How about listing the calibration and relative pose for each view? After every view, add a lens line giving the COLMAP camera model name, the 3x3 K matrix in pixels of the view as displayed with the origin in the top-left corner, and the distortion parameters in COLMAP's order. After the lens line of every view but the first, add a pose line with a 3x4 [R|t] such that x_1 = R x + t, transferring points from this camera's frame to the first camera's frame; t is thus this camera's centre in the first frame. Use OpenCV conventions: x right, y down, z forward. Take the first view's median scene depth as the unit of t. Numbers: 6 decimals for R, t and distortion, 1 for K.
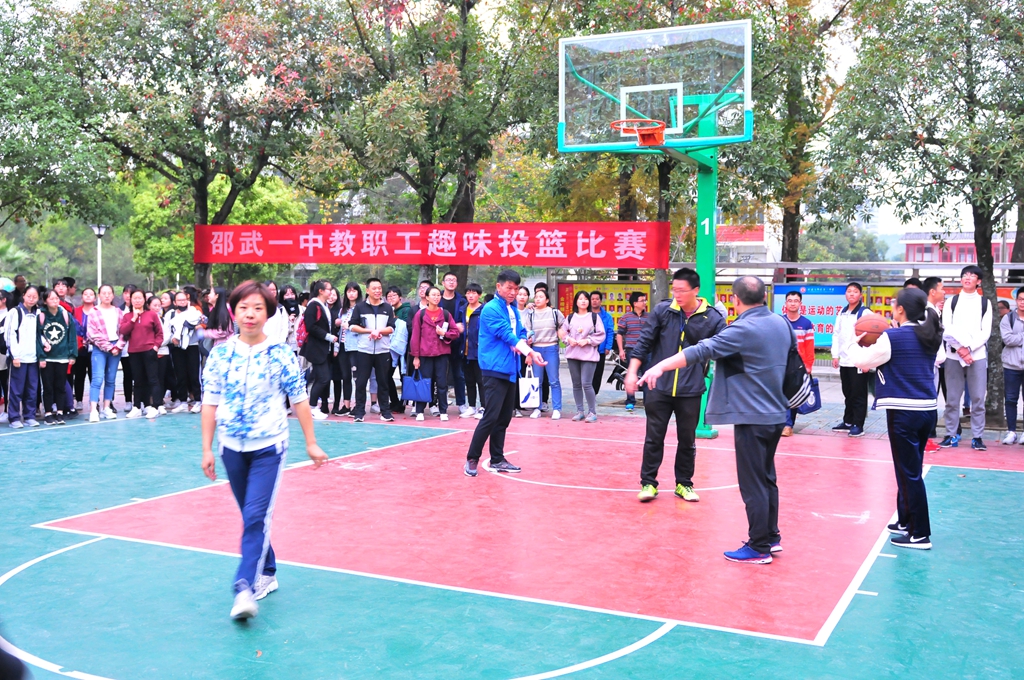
lens RADIAL K [[1086.8, 0, 512.0], [0, 1086.8, 340.0], [0, 0, 1]] dist [-0.026127, -0.038420]
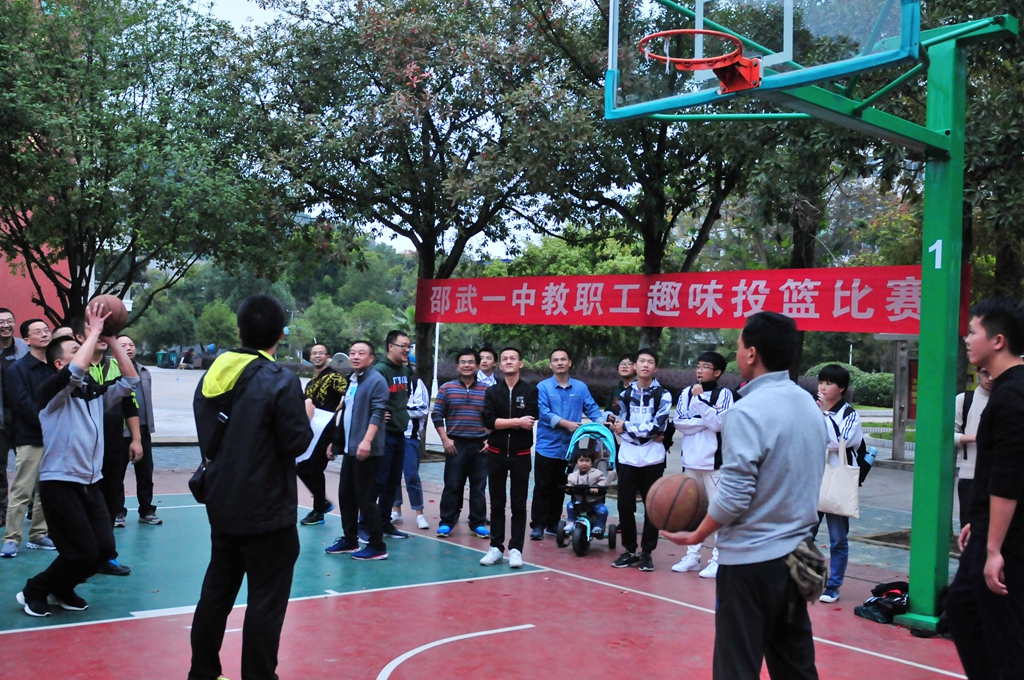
lens RADIAL K [[1086.8, 0, 512.0], [0, 1086.8, 340.0], [0, 0, 1]] dist [-0.026127, -0.038420]
pose [[0.913054, 0.019582, -0.407369, 0.144001], [-0.048111, 0.997044, -0.059906, -0.011002], [0.404992, 0.074296, 0.911297, 0.278774]]
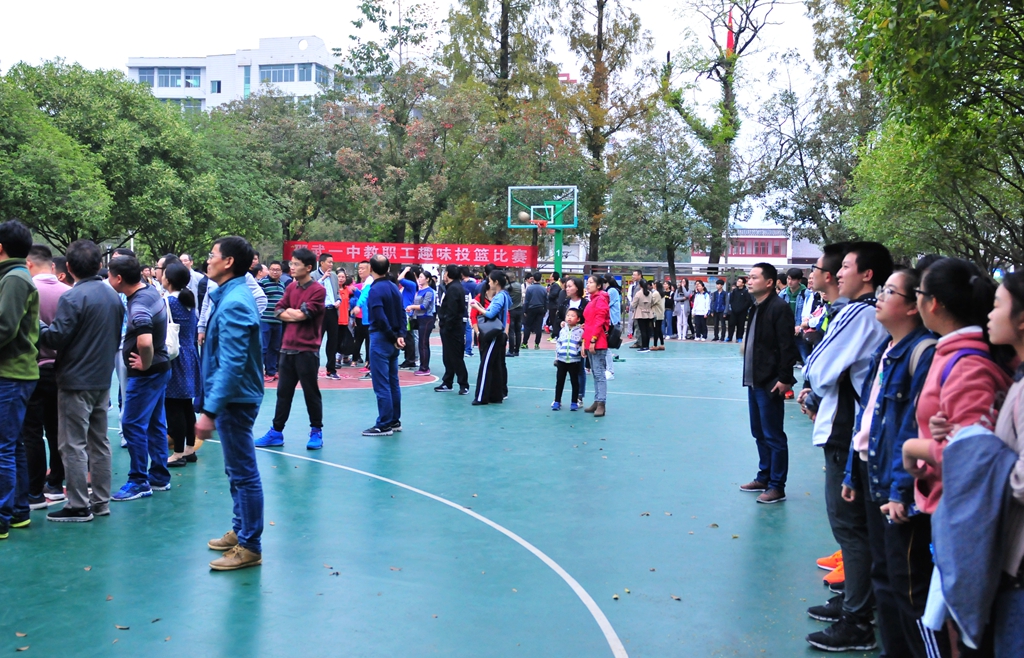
lens RADIAL K [[1094.4, 0, 512.0], [0, 1094.4, 329.0], [0, 0, 1]] dist [-0.005069, -0.000649]
pose [[0.985575, -0.003137, 0.169211, -0.250531], [0.001480, 0.999950, 0.009922, 0.032011], [-0.169234, -0.009529, 0.985530, -1.041345]]
